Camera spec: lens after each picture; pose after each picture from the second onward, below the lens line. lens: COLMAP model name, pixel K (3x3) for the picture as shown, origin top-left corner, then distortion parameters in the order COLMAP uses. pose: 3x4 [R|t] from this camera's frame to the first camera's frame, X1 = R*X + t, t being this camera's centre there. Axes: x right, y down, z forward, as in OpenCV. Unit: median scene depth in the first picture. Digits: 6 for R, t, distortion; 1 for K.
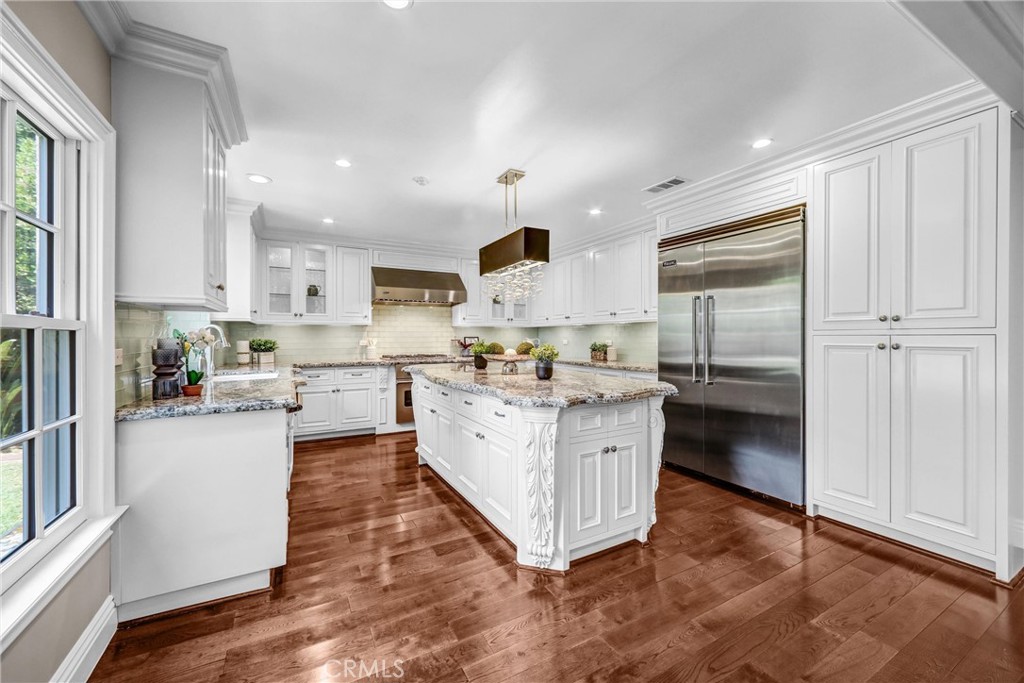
lens RADIAL K [[401.2, 0, 512.0], [0, 401.2, 341.5], [0, 0, 1]] dist [-0.000154, 0.000024]
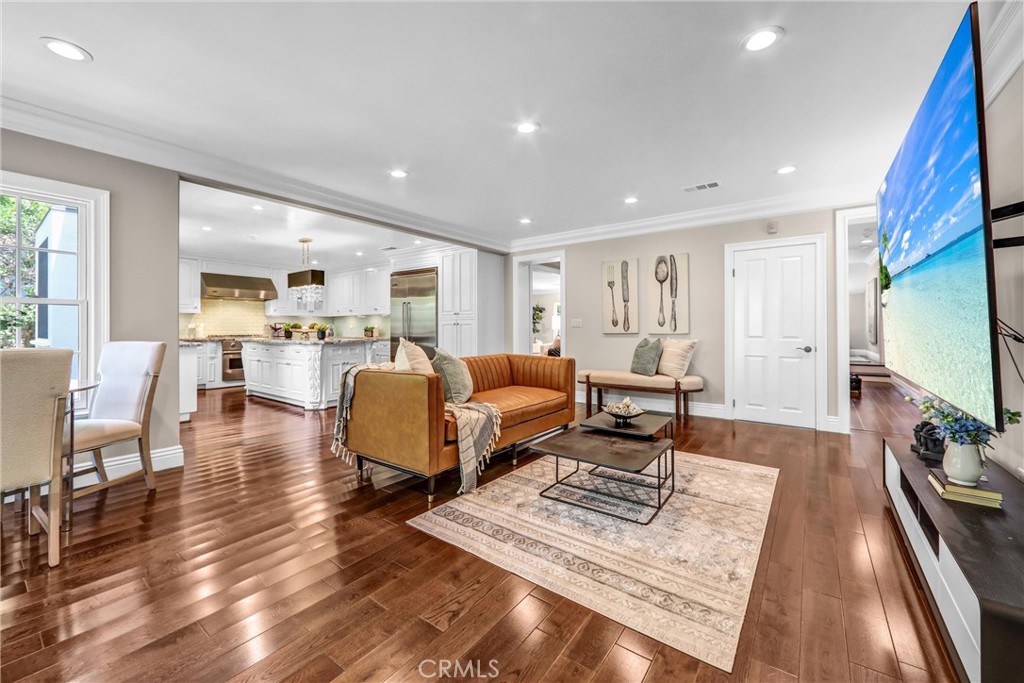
lens RADIAL K [[401.8, 0, 509.9], [0, 401.8, 327.9], [0, 0, 1]] dist [0.000863, 0.000062]
pose [[0.909834, 0.000251, 0.414972, 0.058792], [0.006012, 0.999887, -0.013786, 0.038053], [-0.414928, 0.015038, 0.909730, -0.787634]]
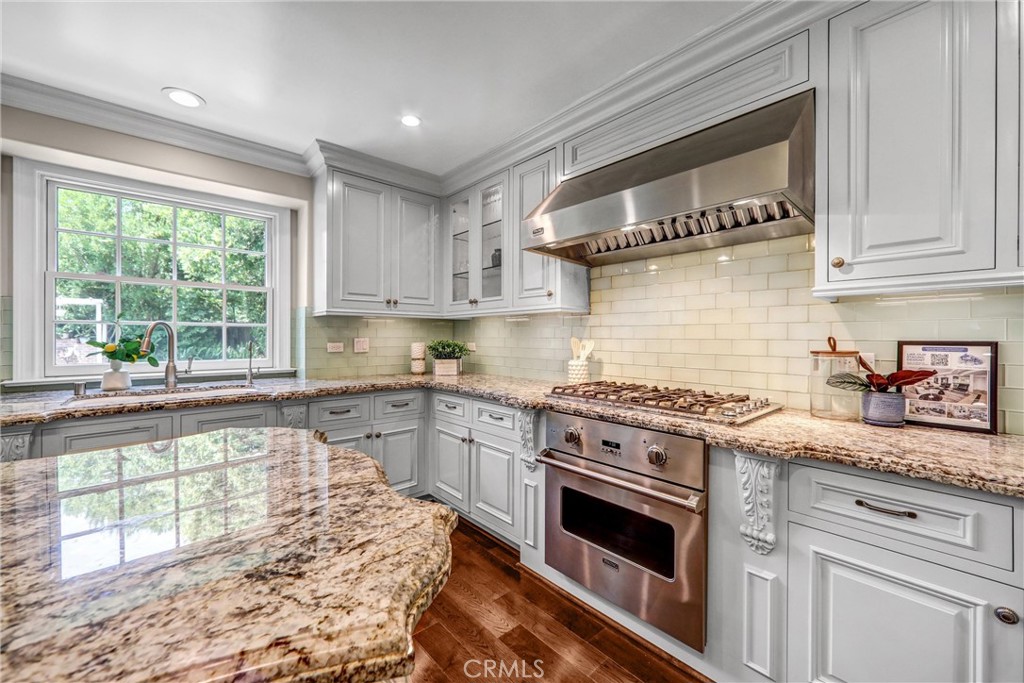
lens RADIAL K [[401.2, 0, 512.0], [0, 401.2, 341.5], [0, 0, 1]] dist [-0.000154, 0.000024]
pose [[0.236178, 0.015788, -0.971581, 0.079793], [-0.012065, 0.999839, 0.013314, -0.014394], [0.971635, 0.008578, 0.236331, 0.886895]]
